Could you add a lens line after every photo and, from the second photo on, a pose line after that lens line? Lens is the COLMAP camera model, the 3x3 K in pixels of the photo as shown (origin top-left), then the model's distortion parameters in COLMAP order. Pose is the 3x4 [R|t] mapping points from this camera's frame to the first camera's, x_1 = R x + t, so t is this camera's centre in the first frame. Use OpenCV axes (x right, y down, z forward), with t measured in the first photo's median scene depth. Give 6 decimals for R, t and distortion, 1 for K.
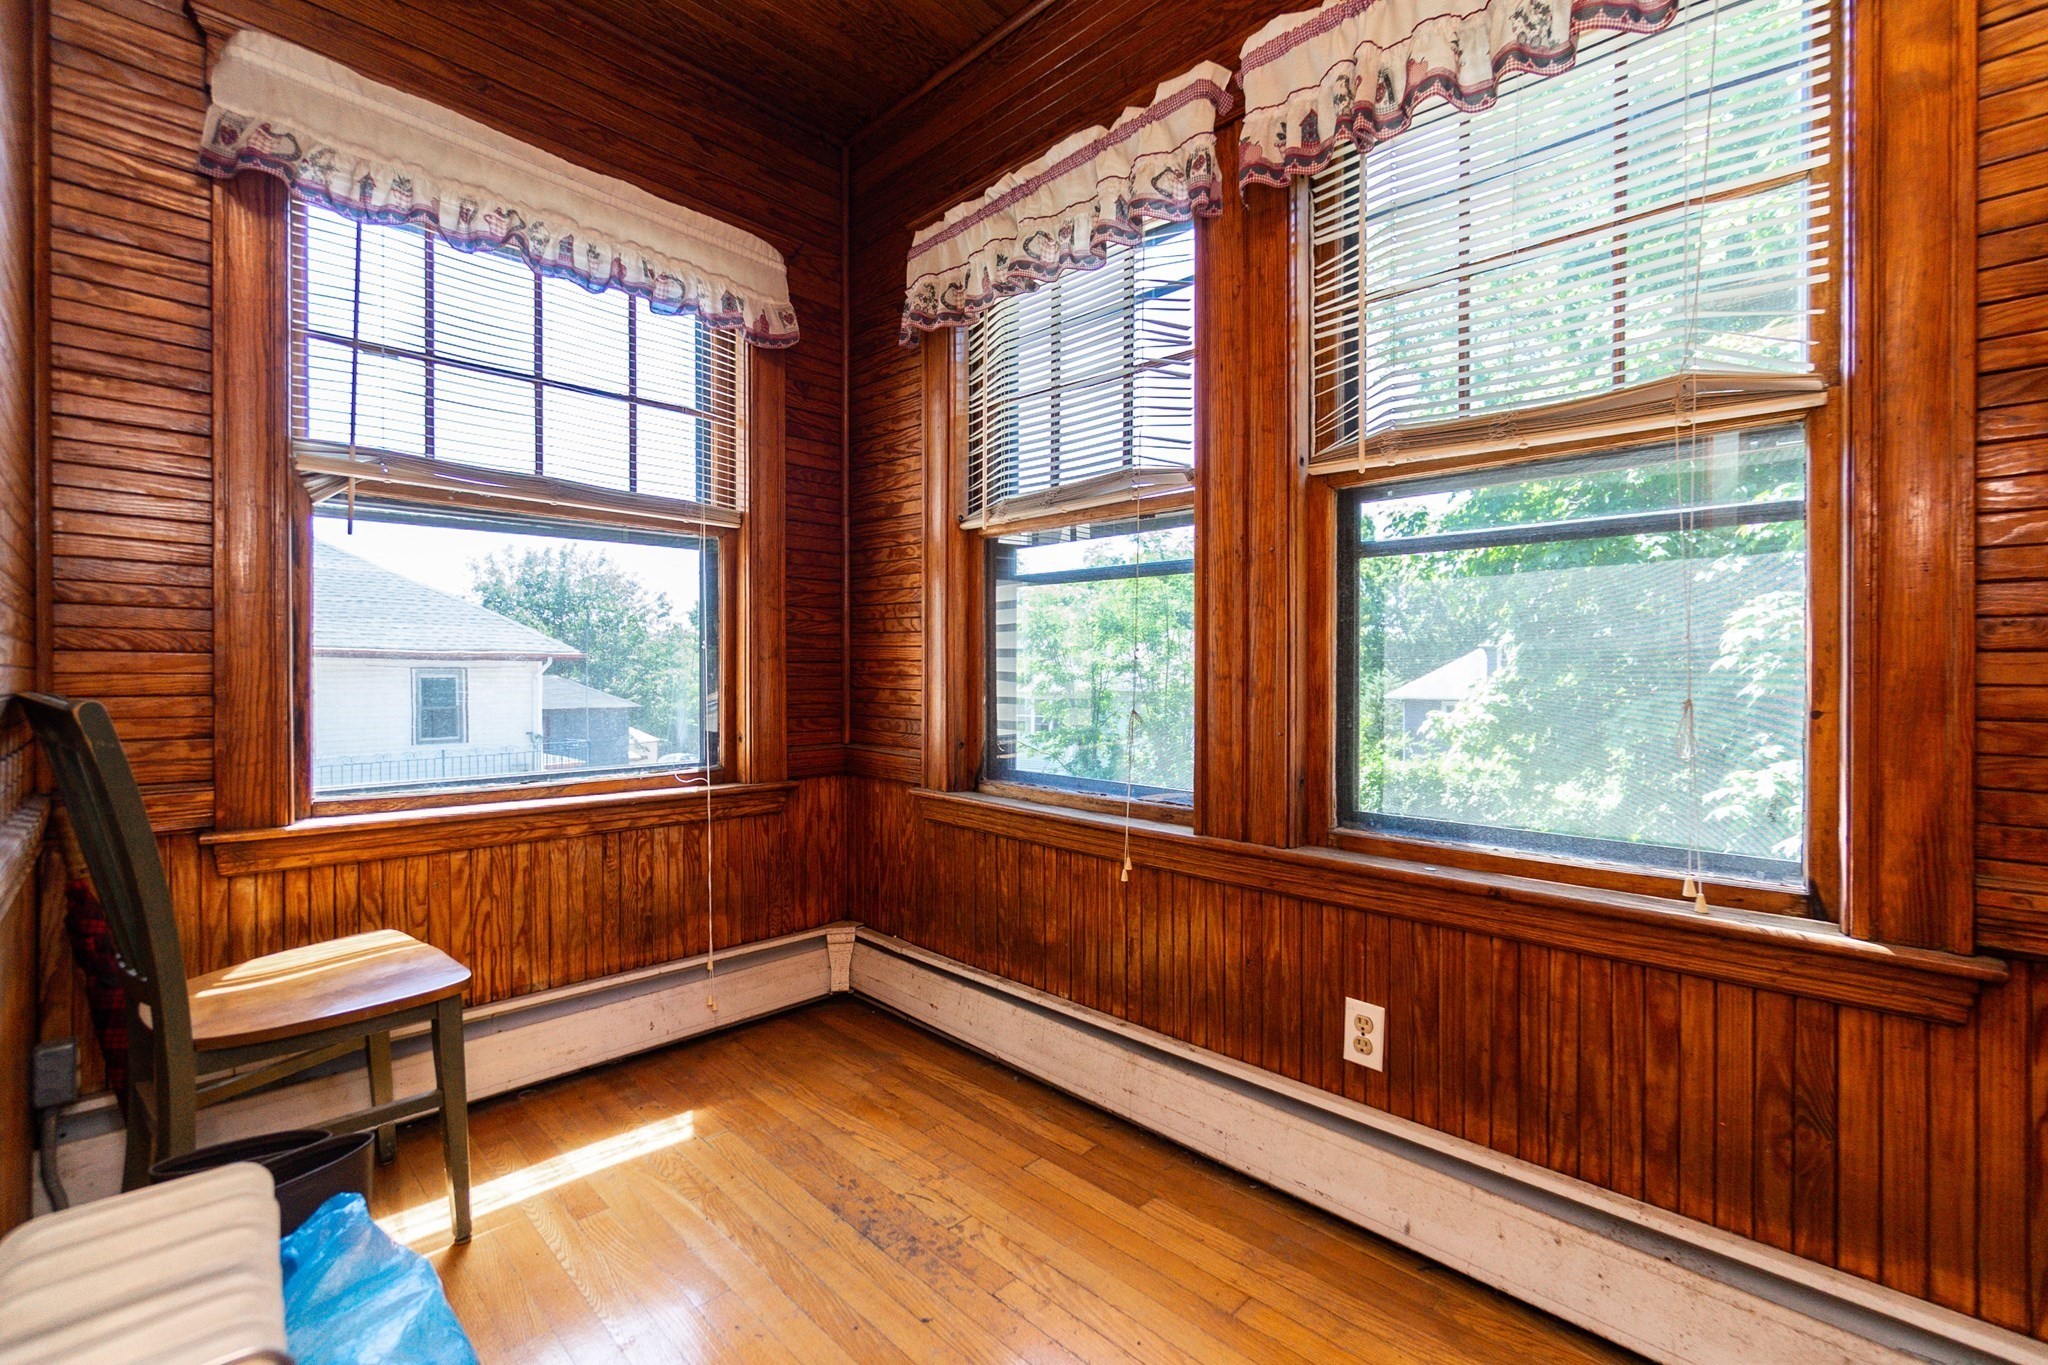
lens RADIAL K [[899.3, 0, 1031.9], [0, 899.3, 679.4], [0, 0, 1]] dist [-0.005144, -0.000291]
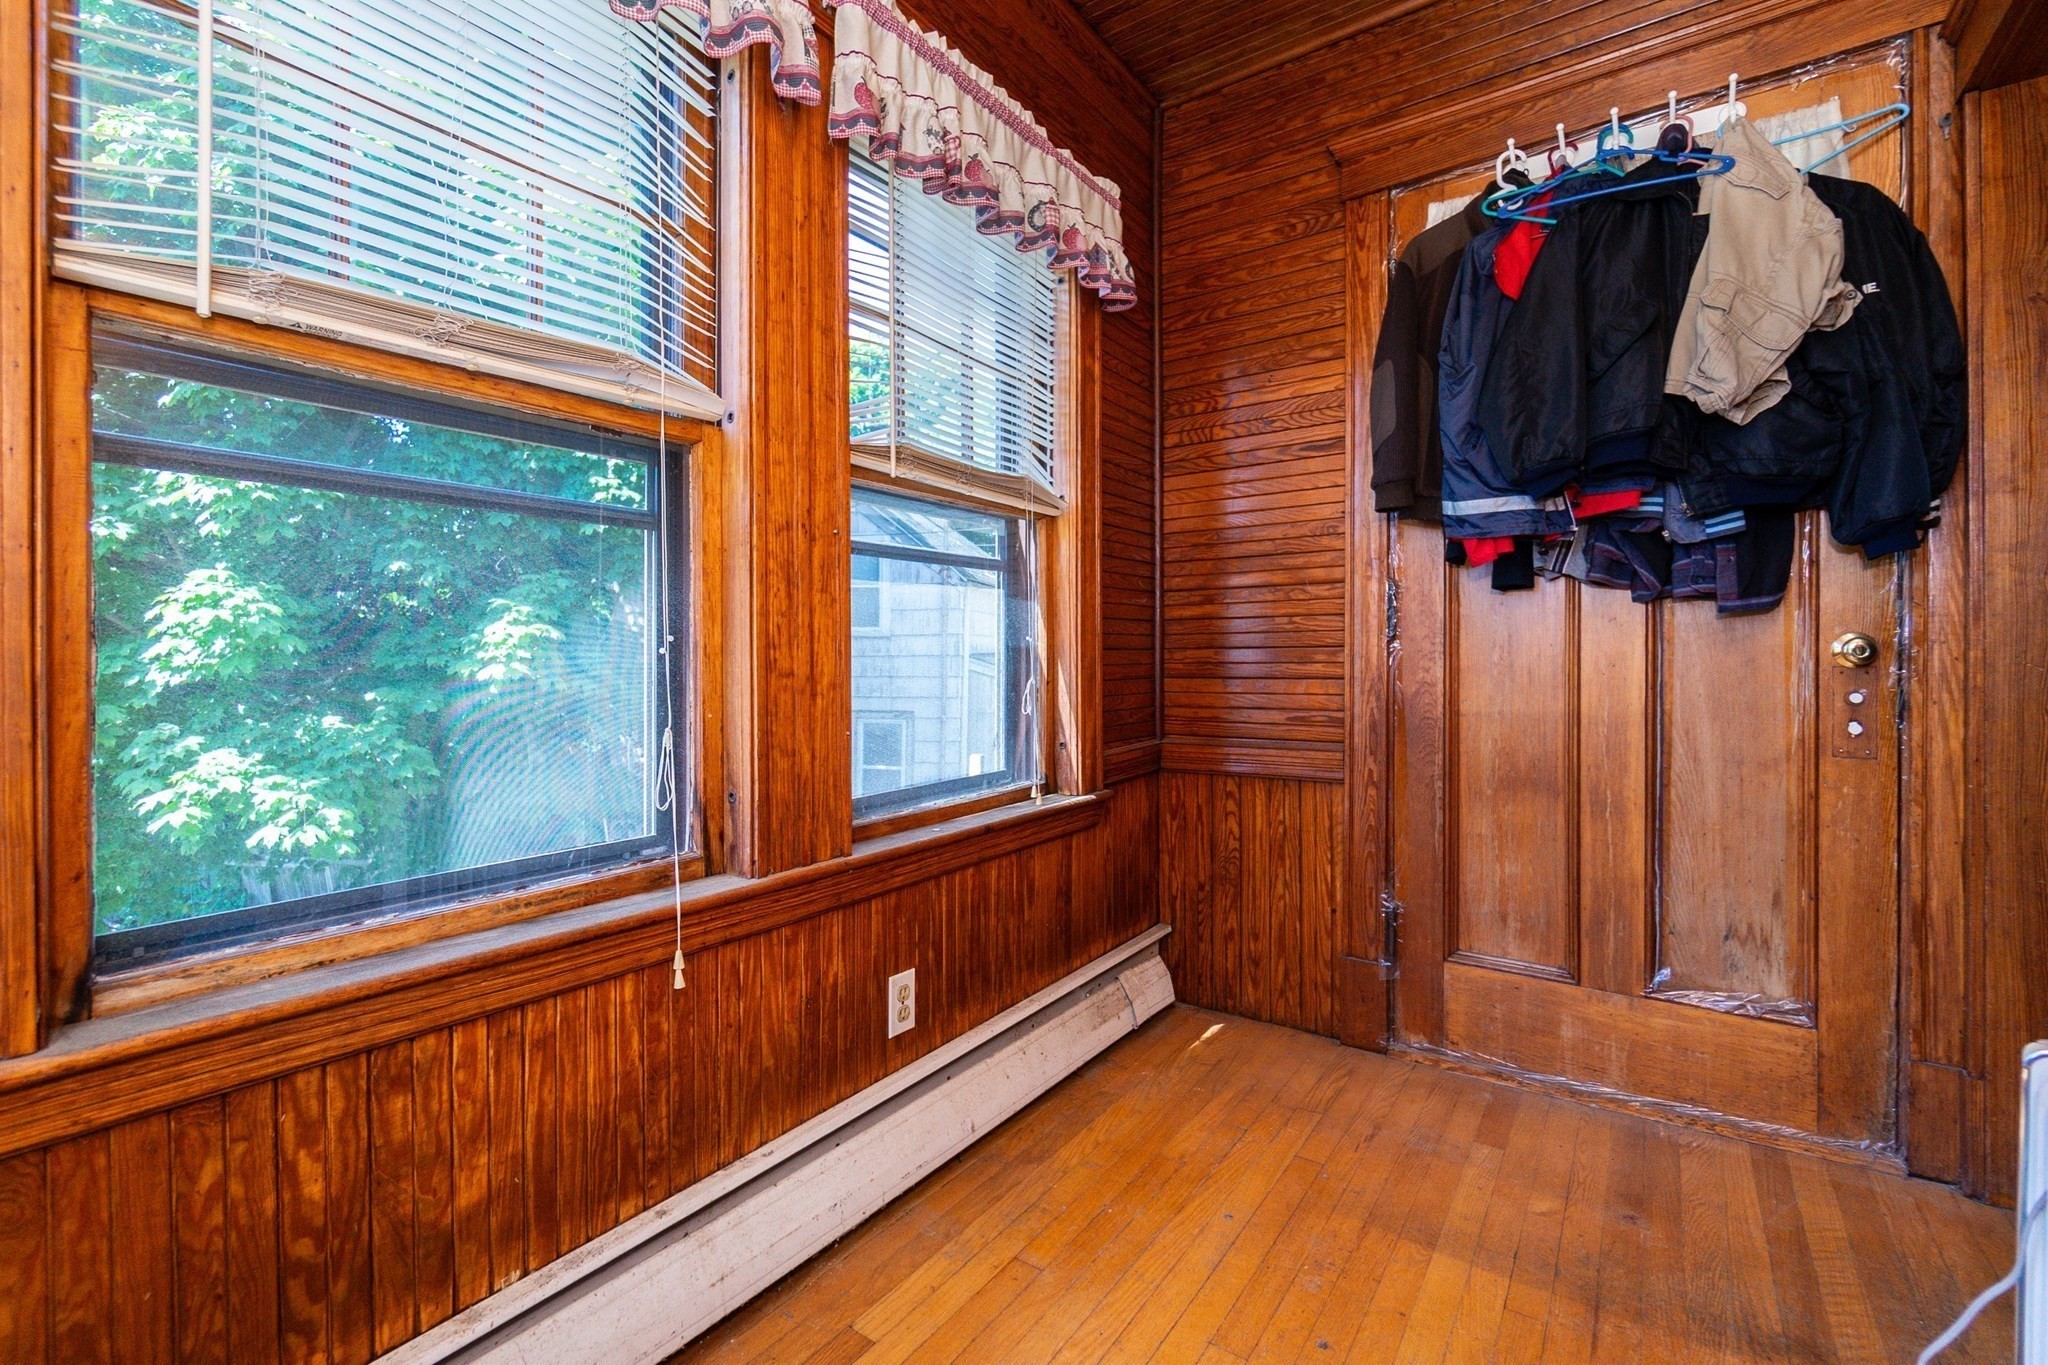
lens RADIAL K [[902.2, 0, 1026.6], [0, 902.2, 643.8], [0, 0, 1]] dist [-0.001425, -0.000181]
pose [[-0.151837, -0.001212, 0.988405, -0.675211], [0.017287, 0.999843, 0.003881, -0.031670], [-0.988254, 0.017676, -0.151792, 0.956318]]
